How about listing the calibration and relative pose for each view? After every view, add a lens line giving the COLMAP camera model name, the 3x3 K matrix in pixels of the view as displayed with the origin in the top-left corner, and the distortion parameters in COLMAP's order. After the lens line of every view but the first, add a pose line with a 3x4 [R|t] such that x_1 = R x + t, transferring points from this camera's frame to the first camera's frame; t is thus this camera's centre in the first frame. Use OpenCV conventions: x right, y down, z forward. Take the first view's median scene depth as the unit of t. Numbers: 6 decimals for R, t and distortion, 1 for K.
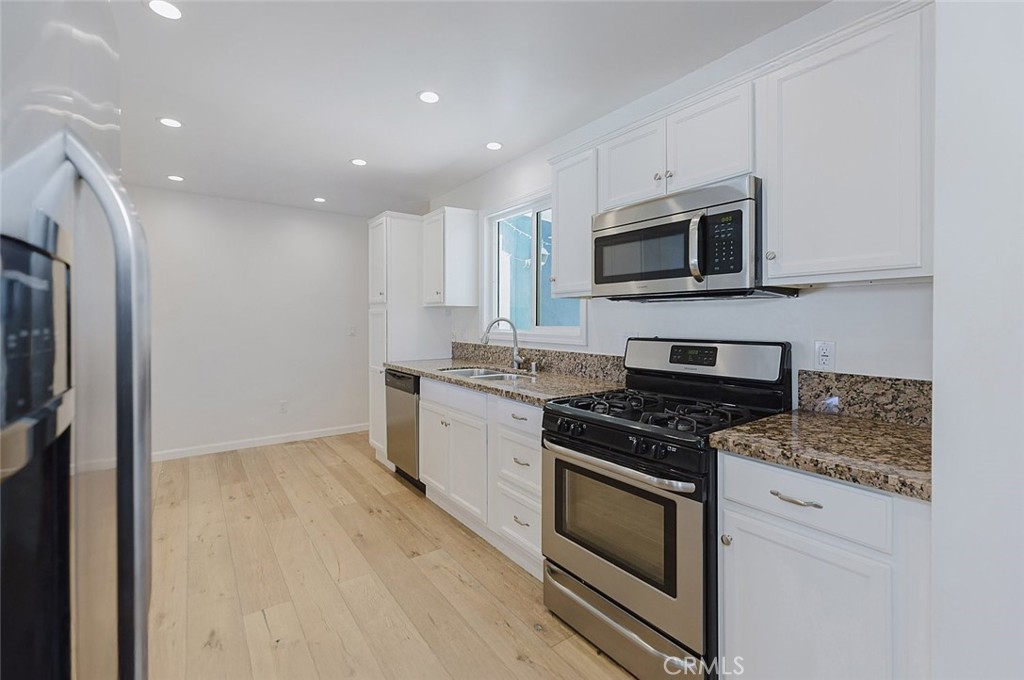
lens RADIAL K [[461.0, 0, 508.8], [0, 461.0, 318.5], [0, 0, 1]] dist [0.001501, 0.000153]
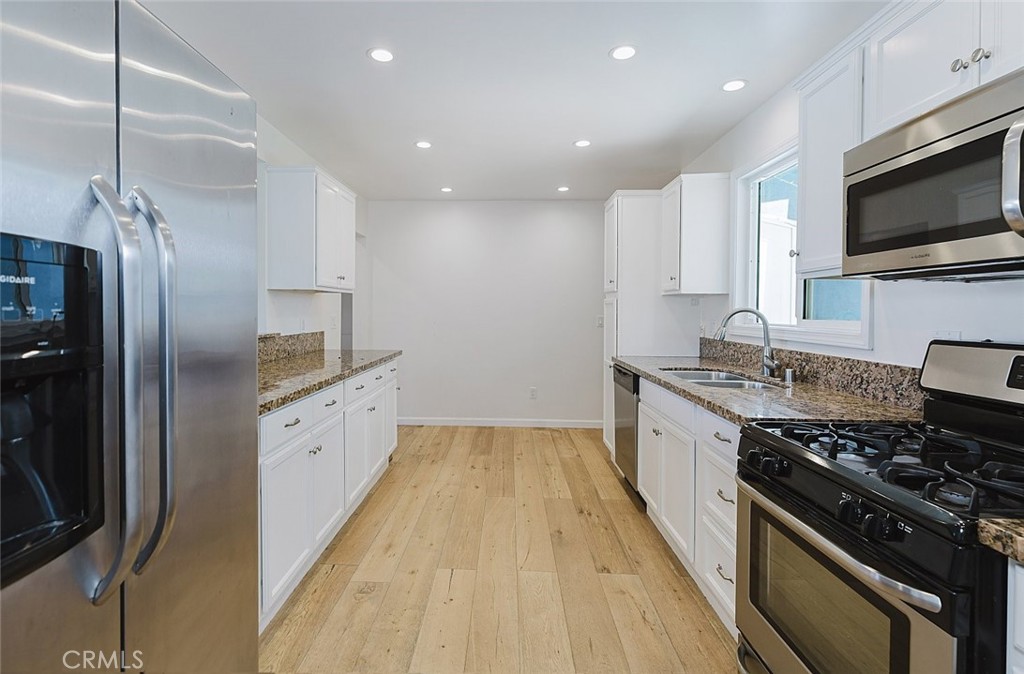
lens RADIAL K [[488.9, 0, 460.3], [0, 488.9, 315.3], [0, 0, 1]] dist [-0.000147, -0.000700]
pose [[0.764815, 0.012222, -0.644133, 0.157145], [-0.004419, 0.999896, 0.013726, 0.002251], [0.644234, -0.007651, 0.764790, 0.077714]]
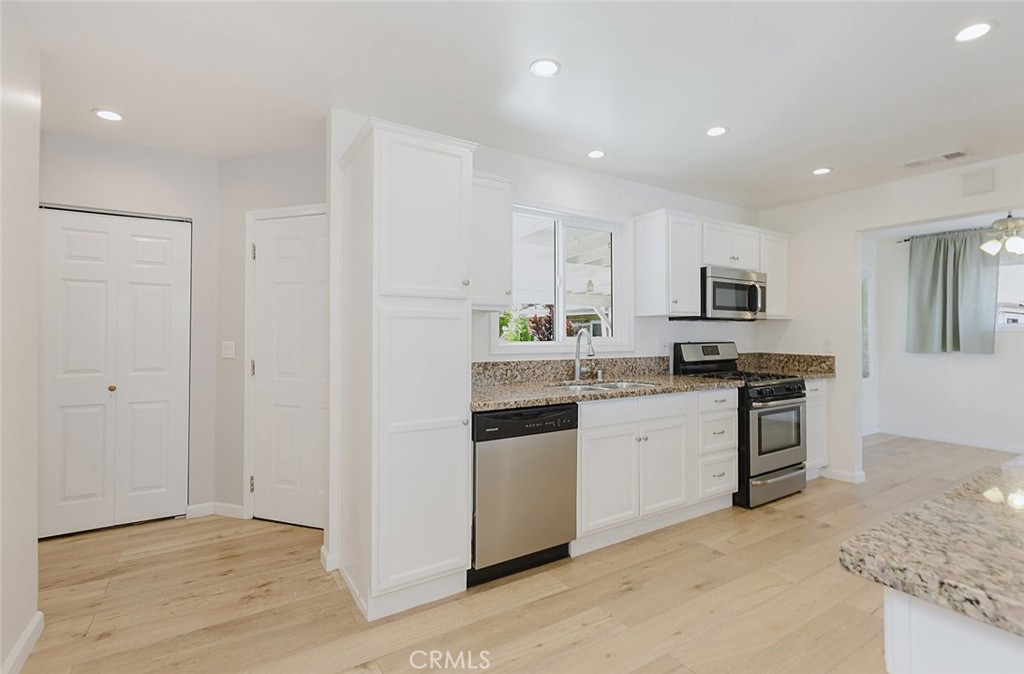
lens RADIAL K [[477.8, 0, 514.3], [0, 477.8, 327.4], [0, 0, 1]] dist [-0.000160, -0.000186]
pose [[0.045640, 0.012780, 0.998876, -1.106820], [-0.005606, 0.999906, -0.012537, 0.009411], [-0.998942, -0.005028, 0.045707, 1.182279]]
